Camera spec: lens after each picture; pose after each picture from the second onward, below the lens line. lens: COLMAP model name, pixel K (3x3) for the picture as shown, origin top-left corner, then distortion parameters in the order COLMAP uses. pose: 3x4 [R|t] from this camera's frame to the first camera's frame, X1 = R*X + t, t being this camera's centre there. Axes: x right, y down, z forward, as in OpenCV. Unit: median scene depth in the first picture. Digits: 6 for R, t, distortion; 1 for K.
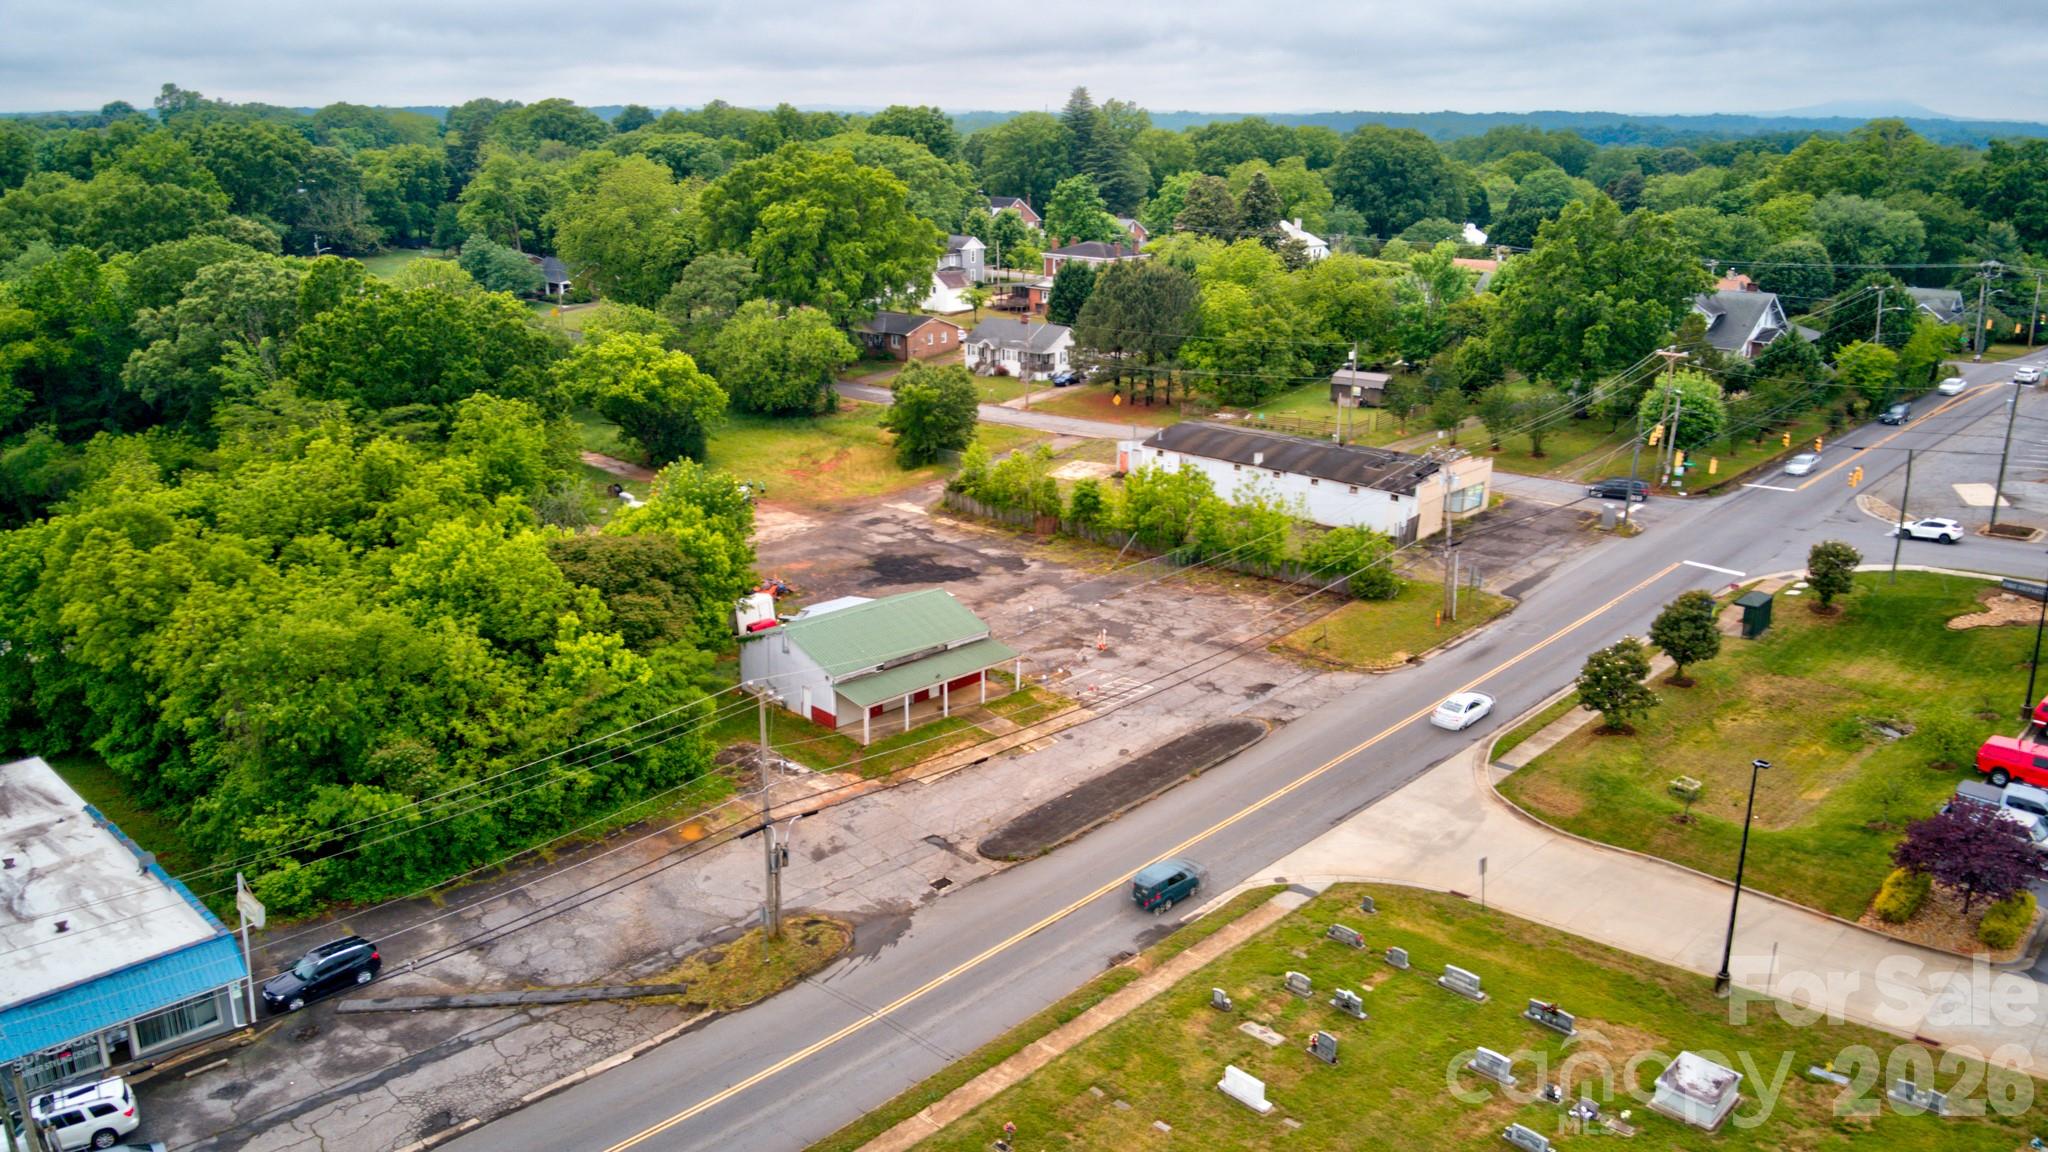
lens RADIAL K [[1496.7, 0, 1011.2], [0, 1496.7, 584.3], [0, 0, 1]] dist [0.196764, -0.393031]
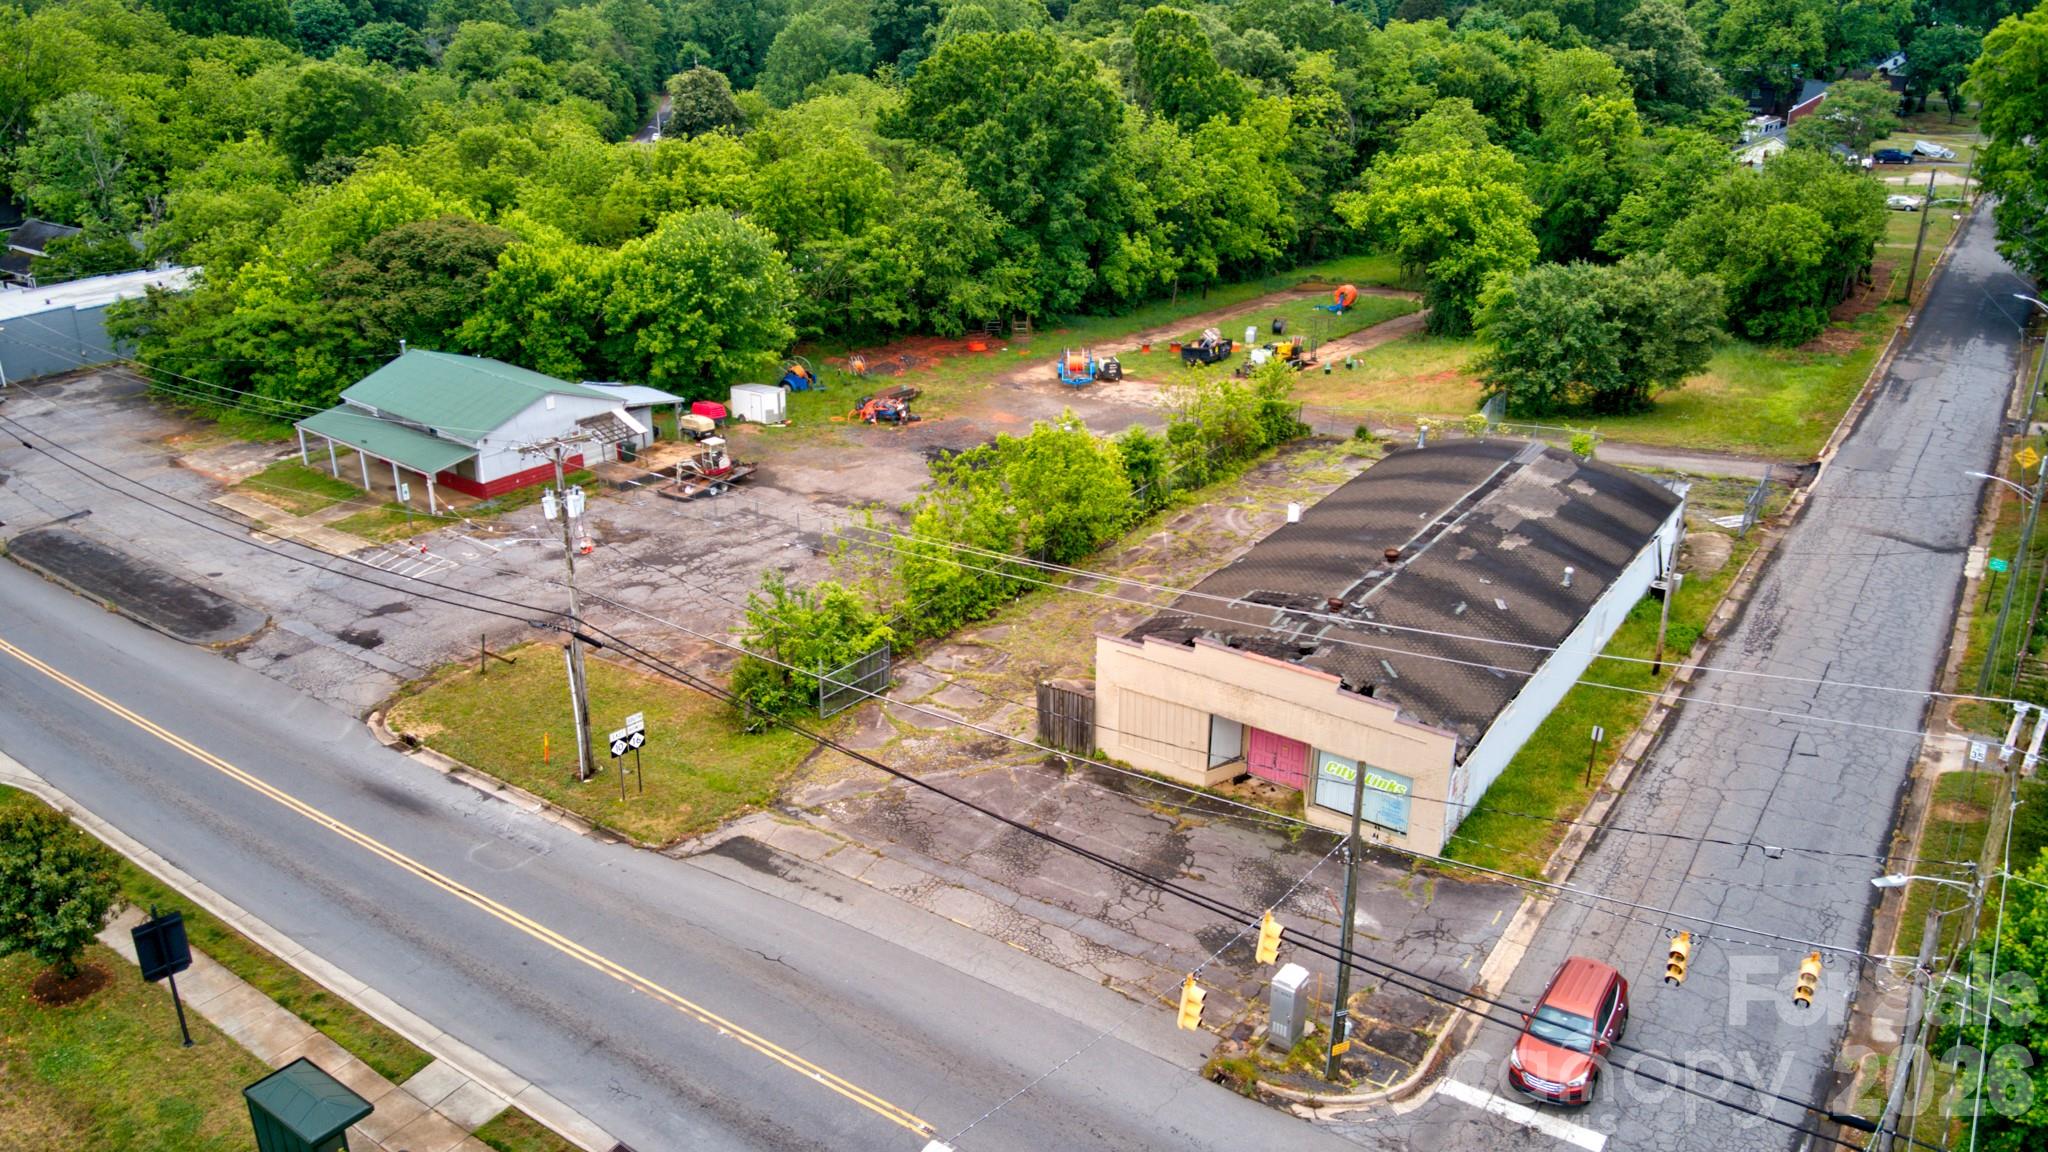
lens RADIAL K [[1510.8, 0, 1008.0], [0, 1510.8, 578.7], [0, 0, 1]] dist [0.120605, -0.224705]
pose [[0.143396, 0.391850, -0.908785, 0.714713], [-0.302866, 0.891594, 0.336649, -0.238302], [0.942183, 0.226966, 0.246529, 0.953837]]
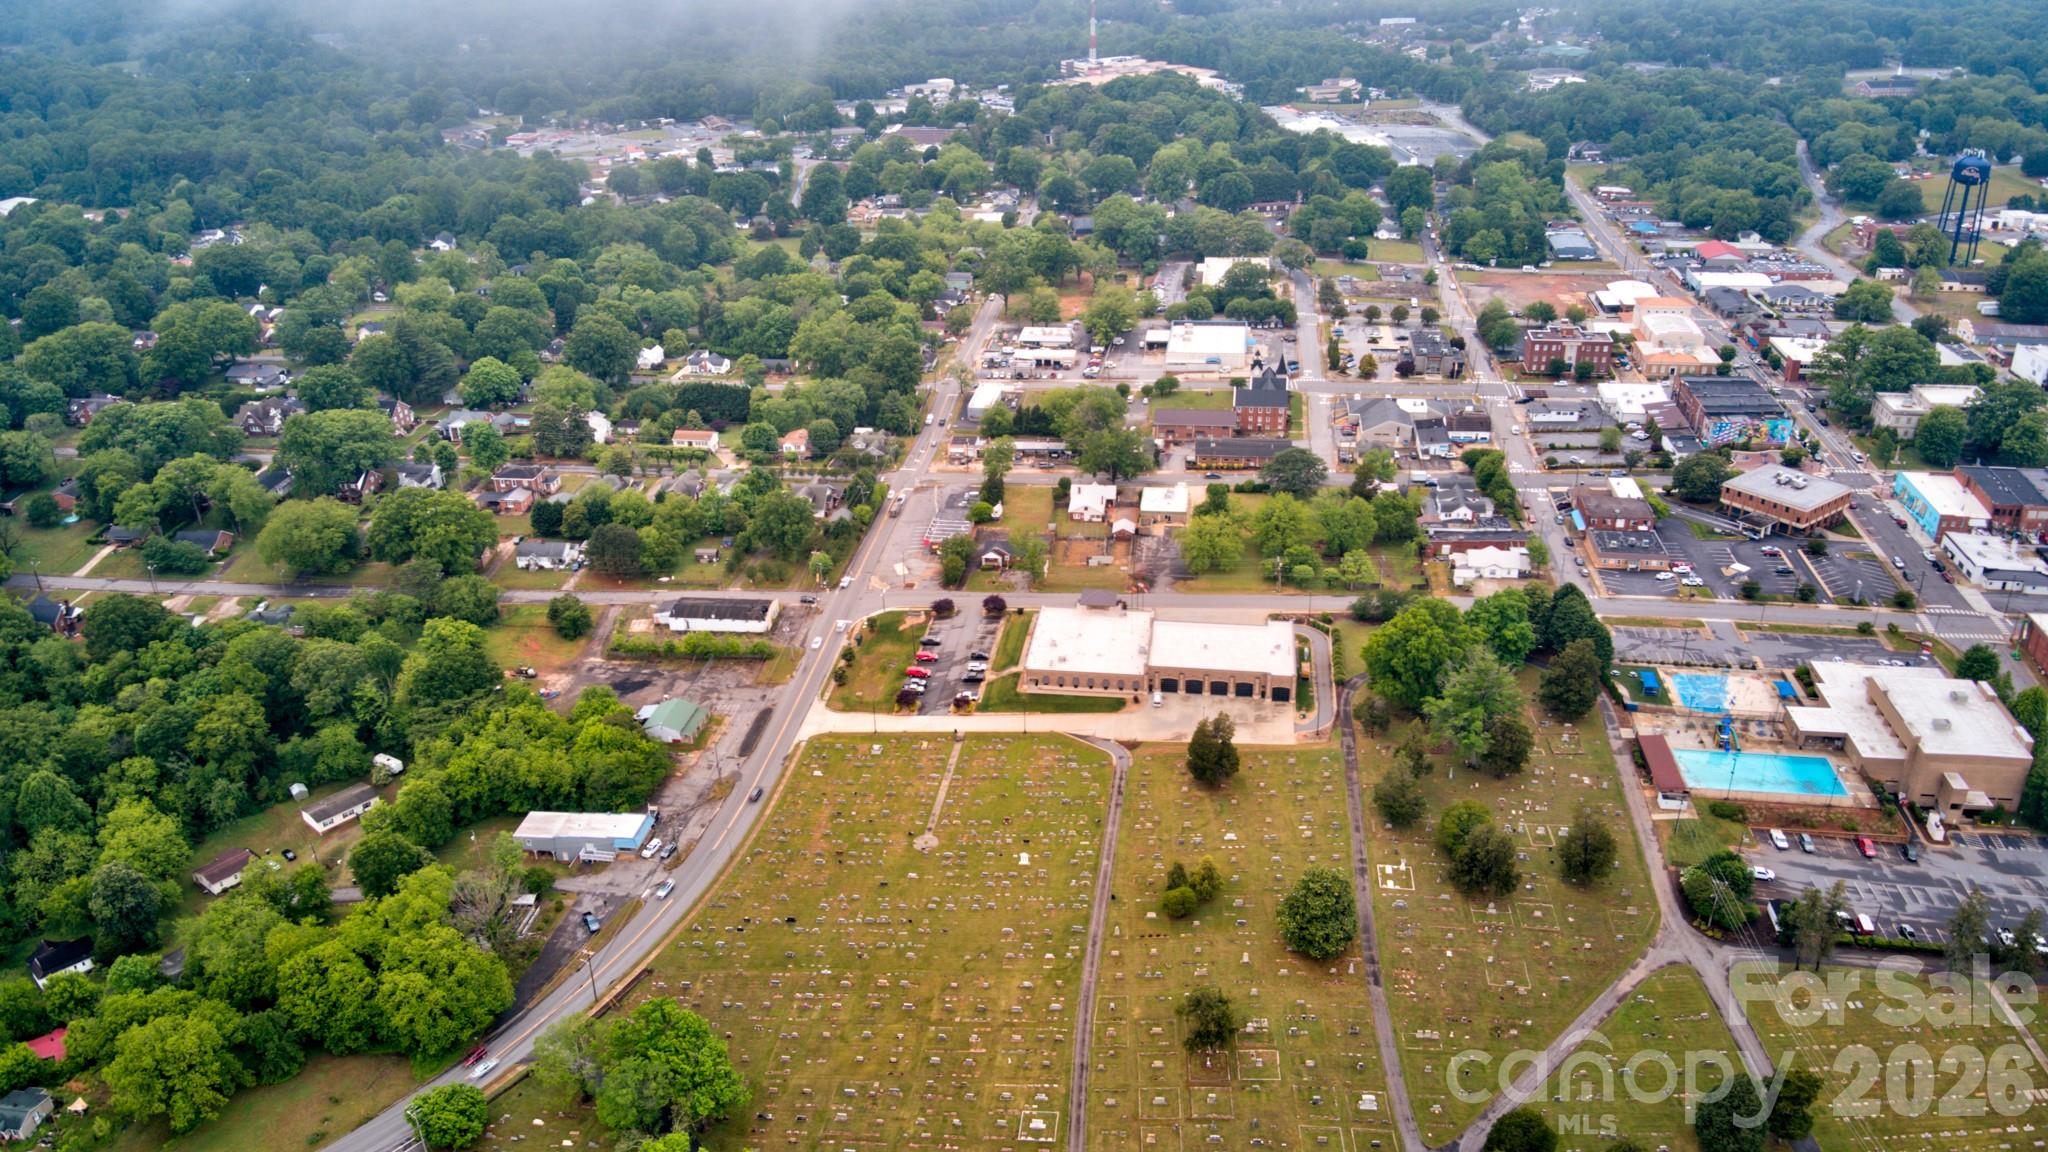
lens RADIAL K [[1500.7, 0, 1016.6], [0, 1500.7, 575.9], [0, 0, 1]] dist [0.196347, -0.378560]
pose [[0.802620, -0.282534, 0.525334, -1.188828], [0.202765, 0.957493, 0.205167, -0.837559], [-0.560970, -0.058152, 0.825791, -2.446418]]
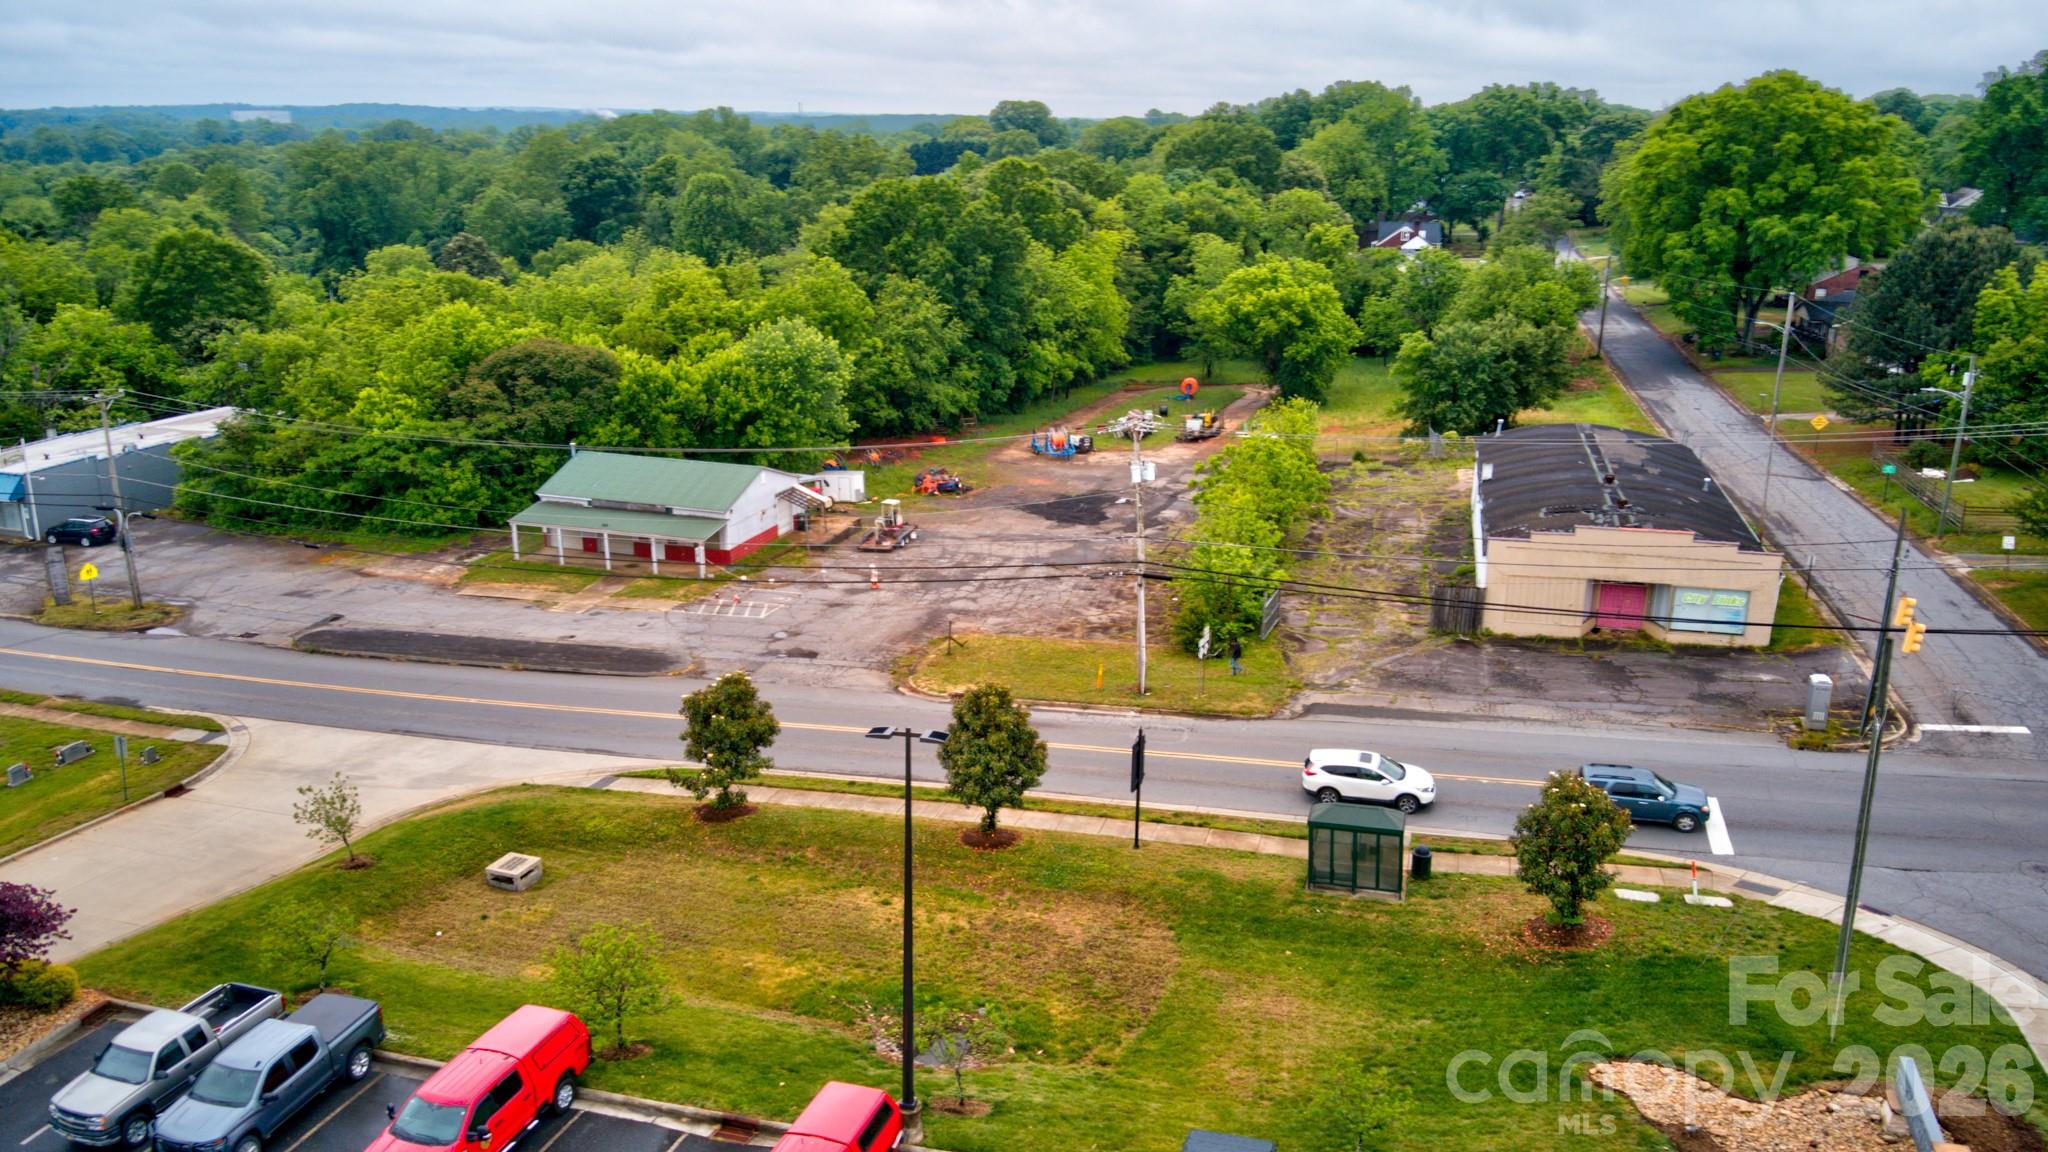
lens RADIAL K [[1507.5, 0, 1009.5], [0, 1507.5, 576.4], [0, 0, 1]] dist [0.142641, -0.270647]
pose [[0.466988, 0.250737, -0.847970, 0.758035], [-0.264016, 0.954751, 0.136914, -0.091682], [0.843930, 0.159941, 0.512056, 0.596183]]
